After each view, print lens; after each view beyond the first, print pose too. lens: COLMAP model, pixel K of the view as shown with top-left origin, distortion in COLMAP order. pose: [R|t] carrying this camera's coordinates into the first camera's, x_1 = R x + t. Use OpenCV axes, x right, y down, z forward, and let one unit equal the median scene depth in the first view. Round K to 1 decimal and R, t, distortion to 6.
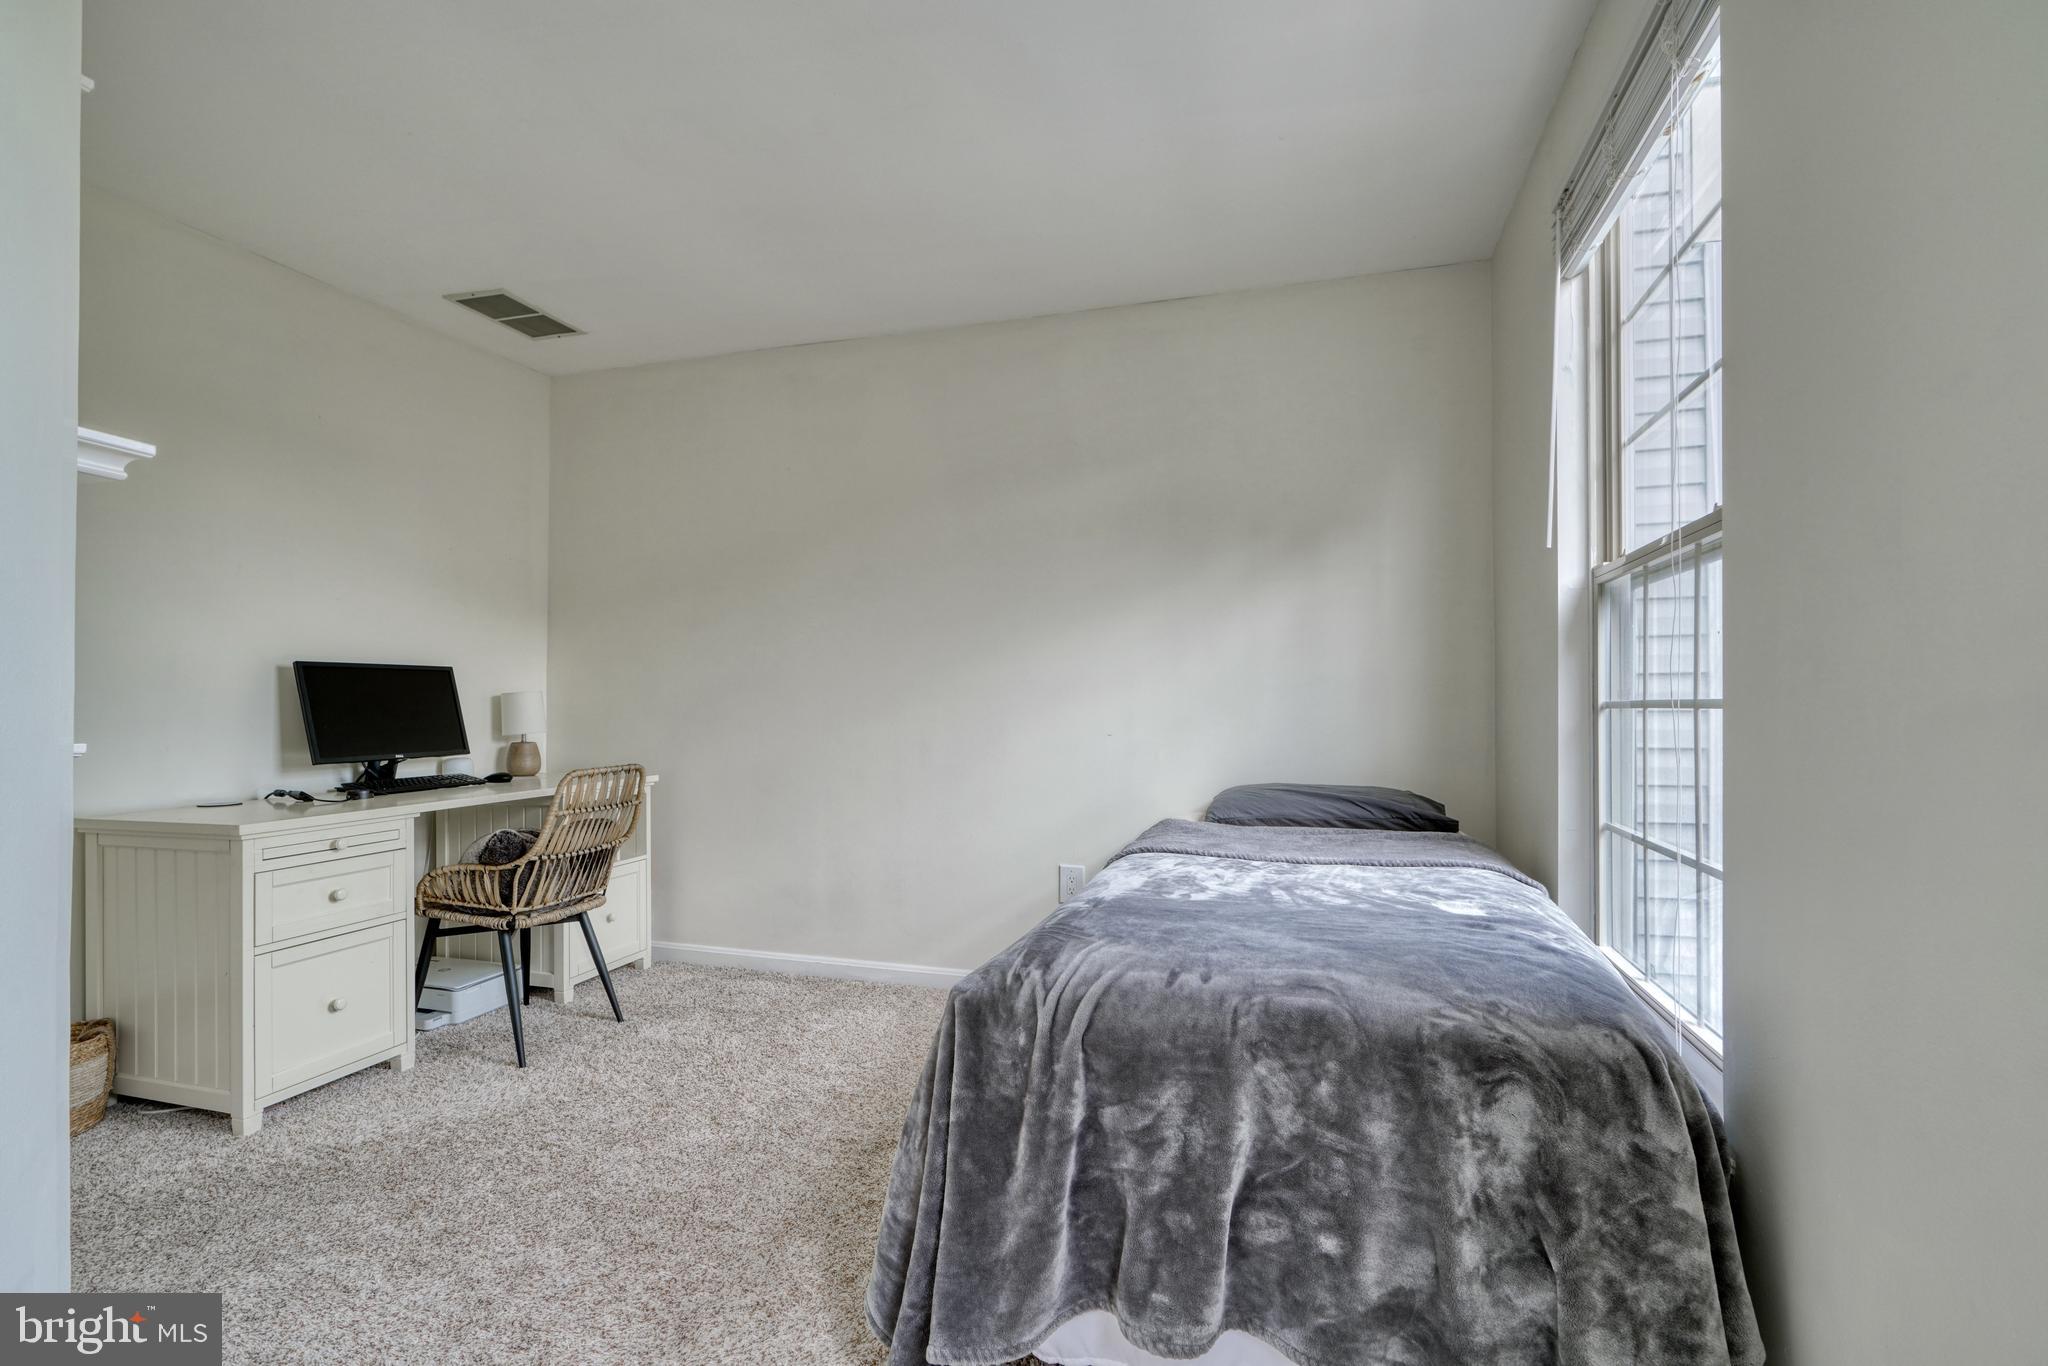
lens RADIAL K [[945.6, 0, 1027.9], [0, 945.6, 686.8], [0, 0, 1]] dist [-0.015290, 0.006365]
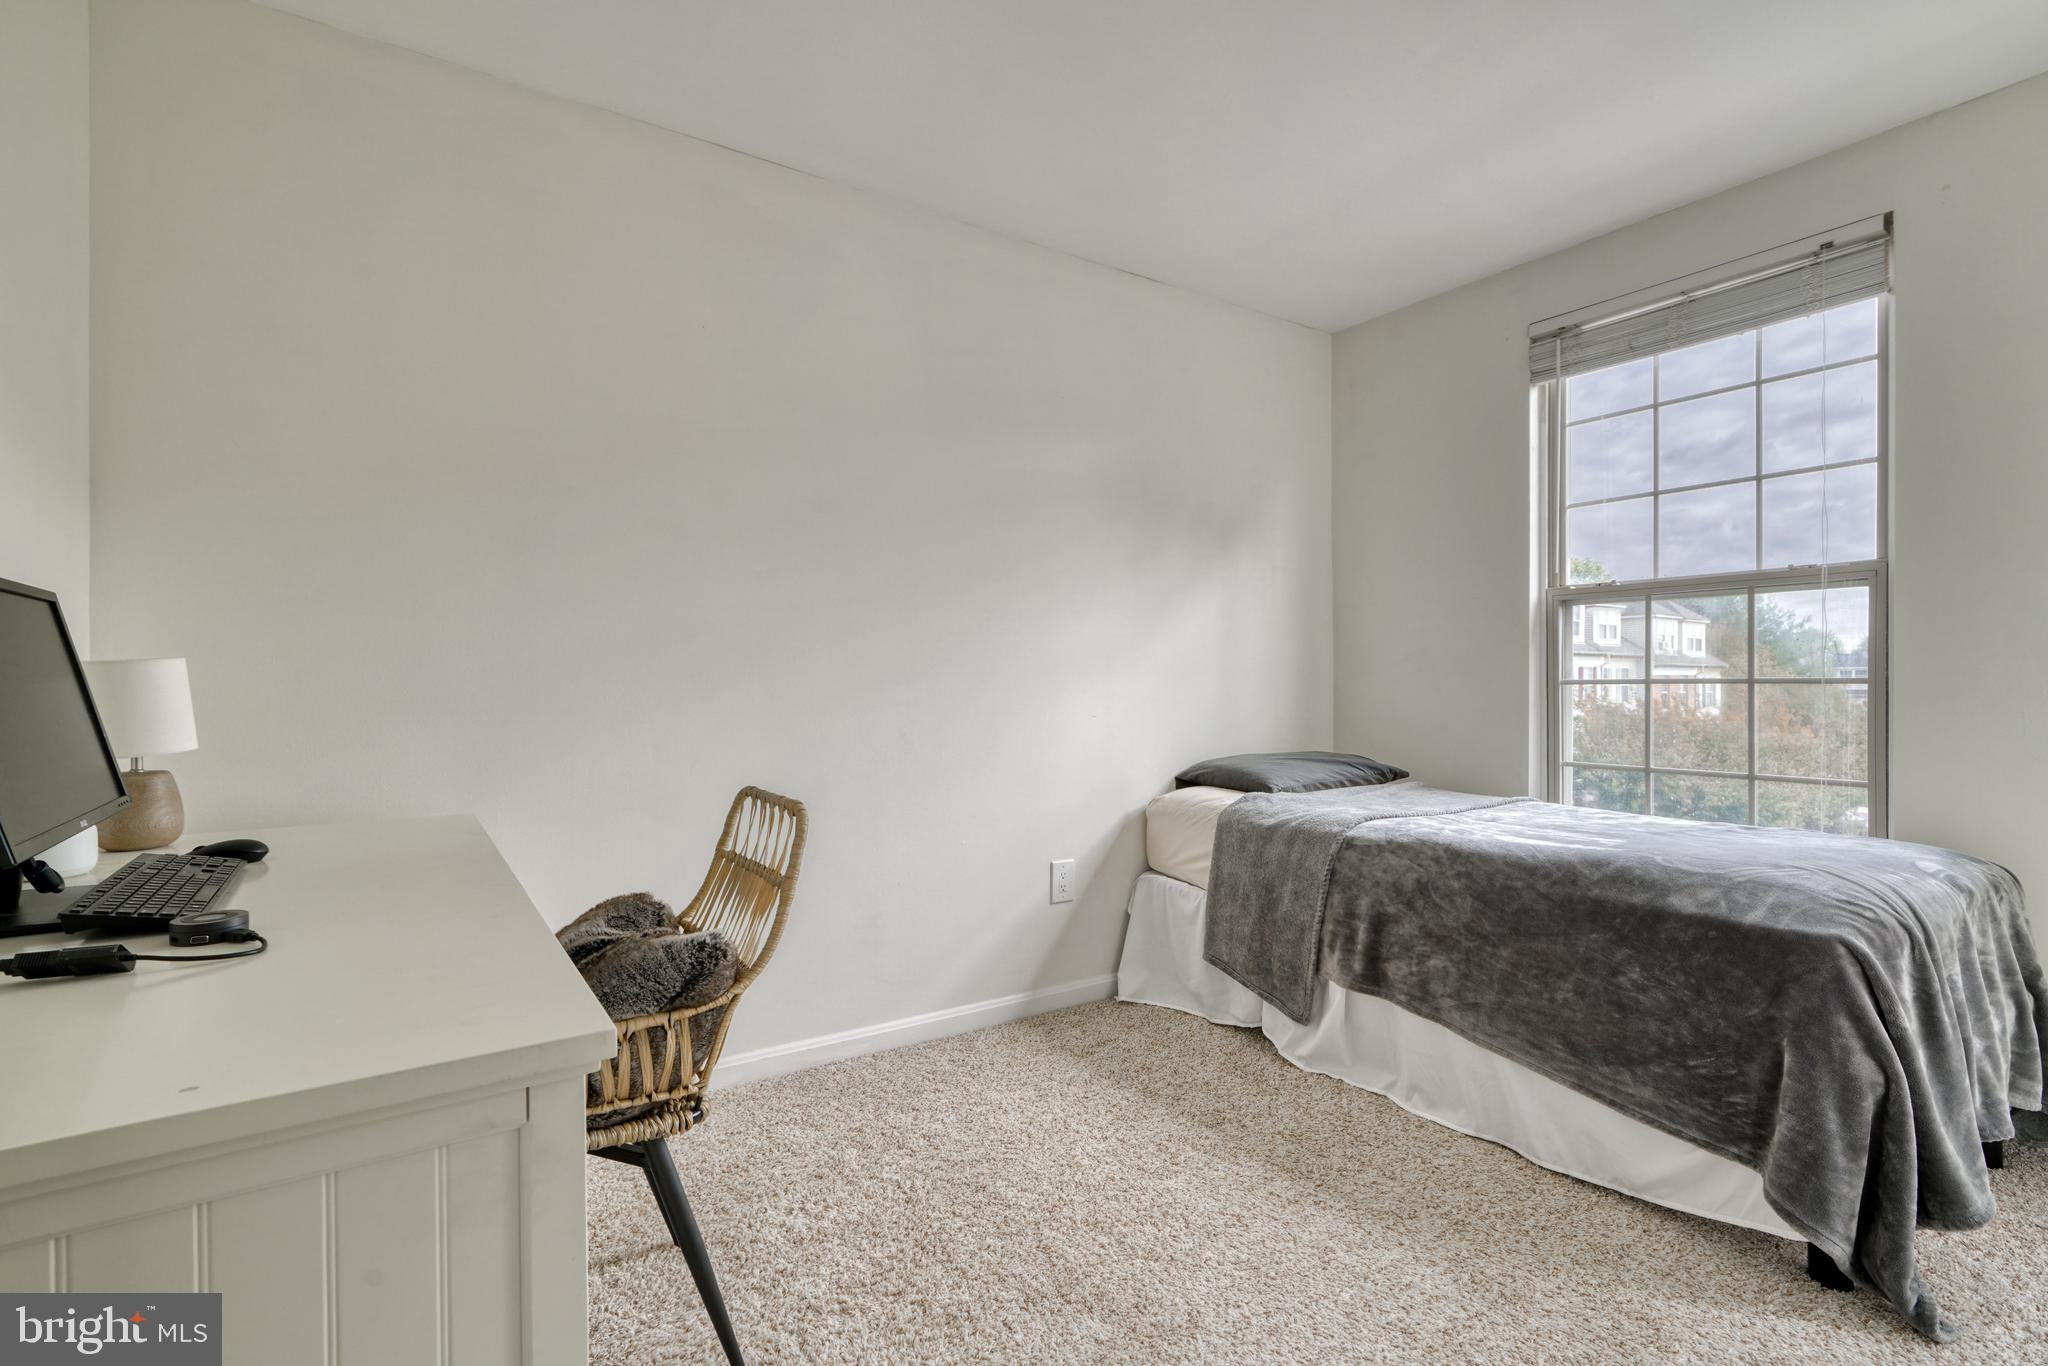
lens RADIAL K [[945.6, 0, 1024.1], [0, 945.6, 690.4], [0, 0, 1]] dist [-0.015290, 0.006365]
pose [[0.640371, -0.002316, 0.768062, -0.843558], [-0.005606, 0.999955, 0.007689, 0.021392], [-0.768045, -0.009230, 0.640329, 0.555520]]
